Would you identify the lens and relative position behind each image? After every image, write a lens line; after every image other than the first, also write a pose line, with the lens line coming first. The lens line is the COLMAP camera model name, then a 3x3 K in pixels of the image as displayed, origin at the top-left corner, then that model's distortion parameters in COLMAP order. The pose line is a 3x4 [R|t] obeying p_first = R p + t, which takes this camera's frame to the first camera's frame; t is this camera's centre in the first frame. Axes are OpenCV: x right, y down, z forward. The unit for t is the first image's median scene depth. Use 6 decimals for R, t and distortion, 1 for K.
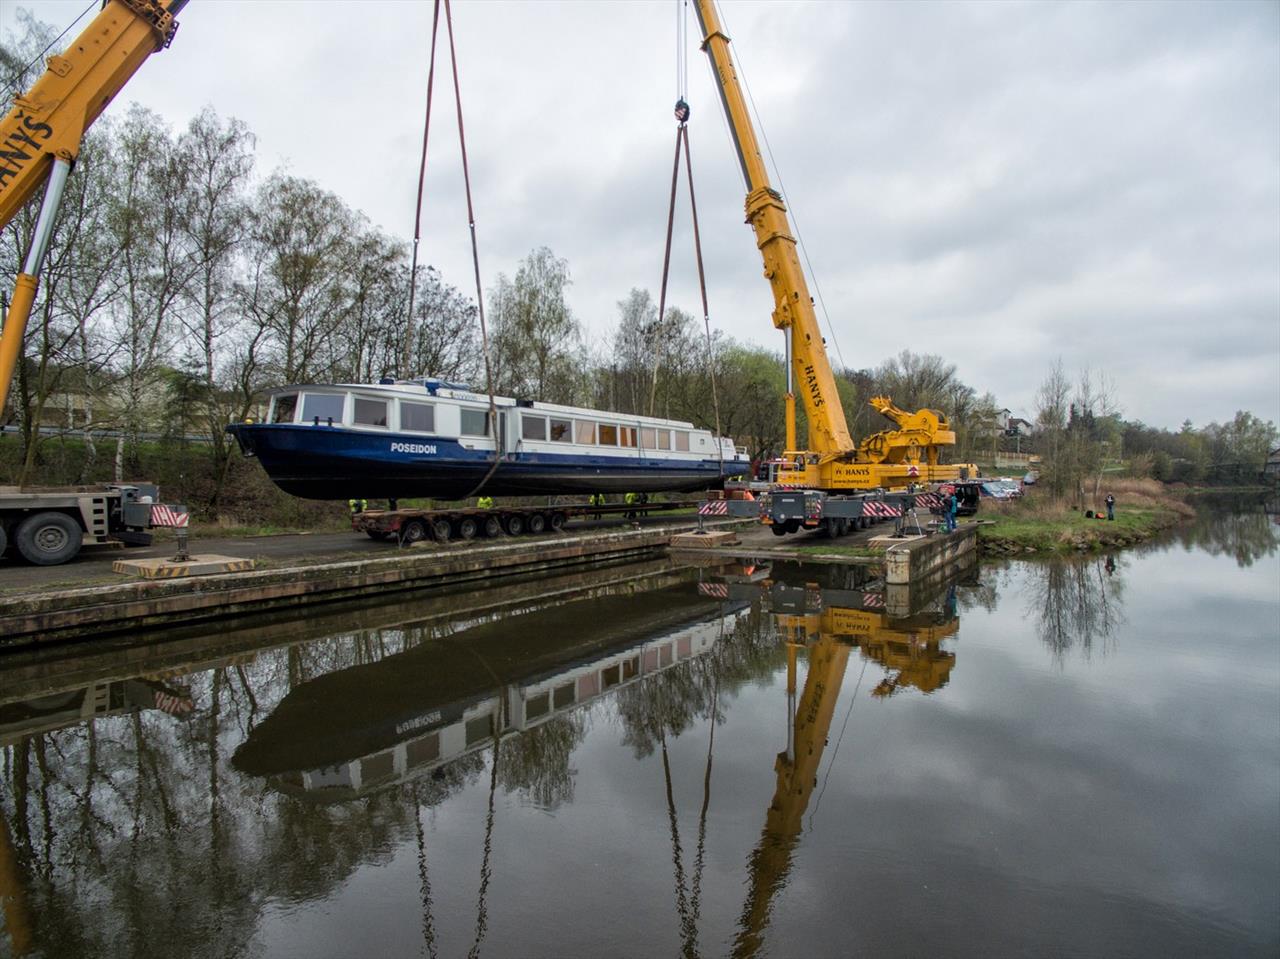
lens RADIAL K [[804.0, 0, 651.2], [0, 804.0, 483.8], [0, 0, 1]] dist [-0.104684, 0.123187]
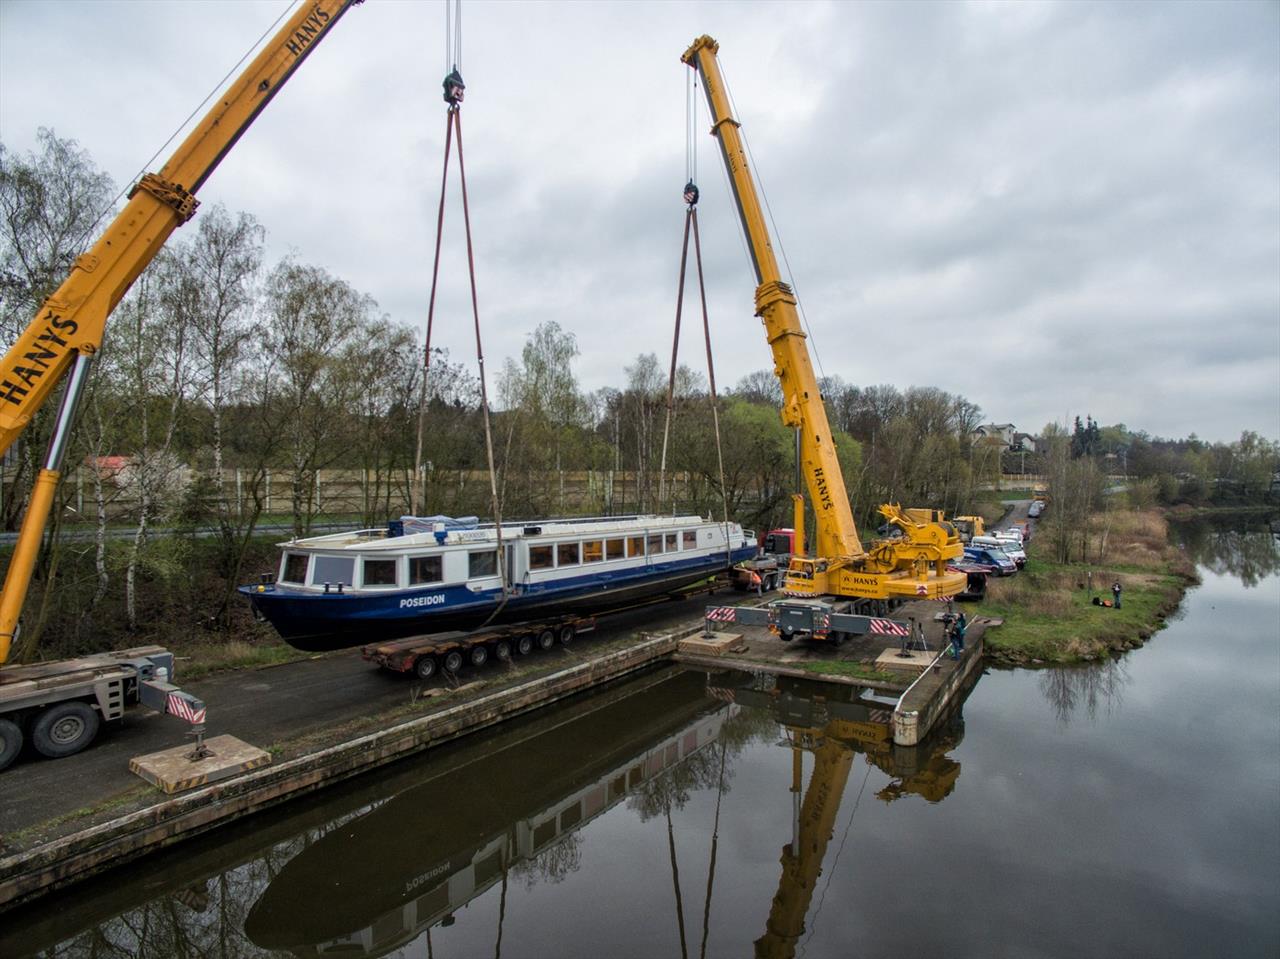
lens RADIAL K [[809.0, 0, 653.4], [0, 809.0, 487.9], [0, 0, 1]] dist [-0.107143, 0.127915]
pose [[0.999979, 0.006382, 0.000676, -0.009262], [-0.006383, 0.999977, 0.002479, -0.130872], [-0.000660, -0.002484, 0.999997, -0.006311]]
